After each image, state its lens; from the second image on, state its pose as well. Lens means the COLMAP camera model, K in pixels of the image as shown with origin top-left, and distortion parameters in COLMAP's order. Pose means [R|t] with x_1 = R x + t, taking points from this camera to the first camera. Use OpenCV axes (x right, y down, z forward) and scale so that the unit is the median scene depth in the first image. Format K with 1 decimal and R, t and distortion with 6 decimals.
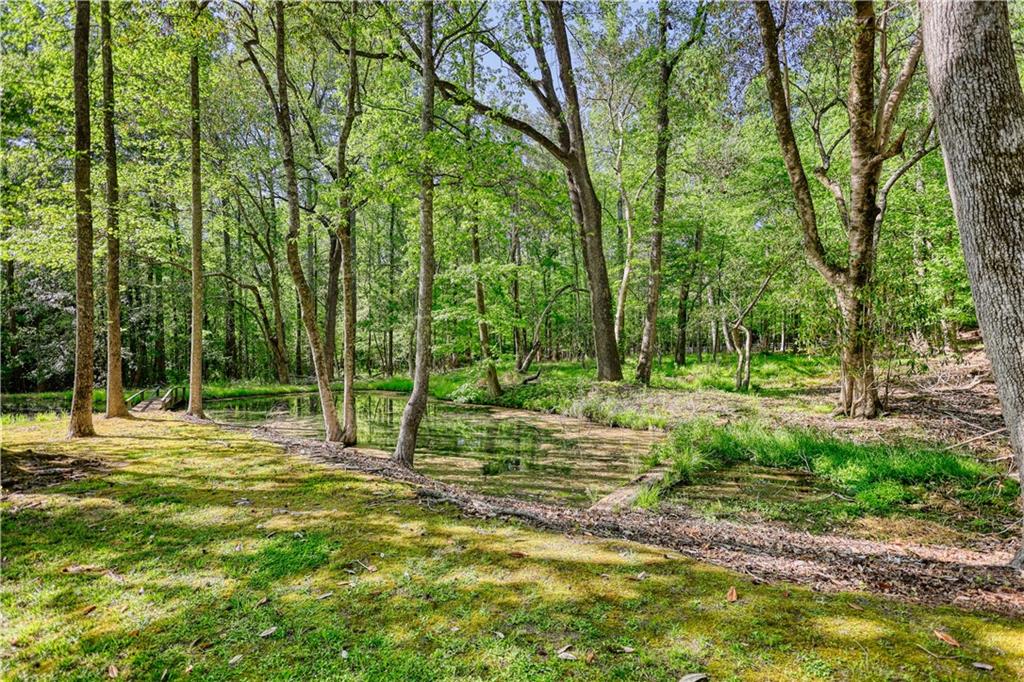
lens RADIAL K [[474.6, 0, 515.4], [0, 474.6, 337.6], [0, 0, 1]] dist [0.006236, 0.000657]
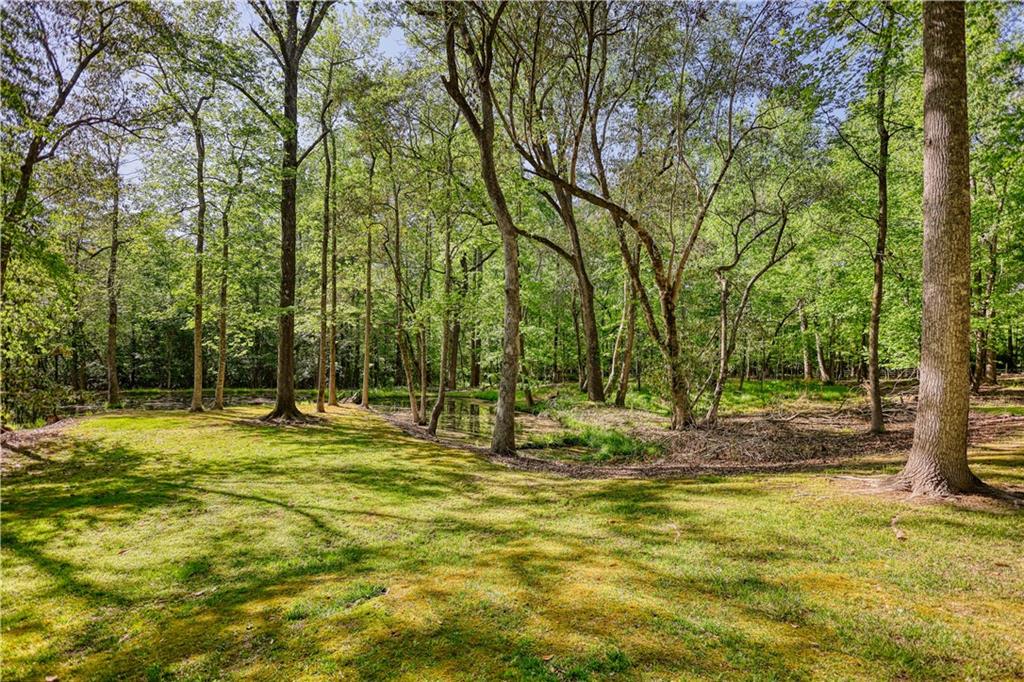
lens RADIAL K [[474.6, 0, 509.1], [0, 474.6, 341.7], [0, 0, 1]] dist [0.006236, 0.000657]
pose [[0.941217, 0.016311, -0.337410, 0.502358], [-0.021620, 0.999694, -0.011983, -0.087067], [0.337111, 0.018574, 0.941282, -0.601023]]
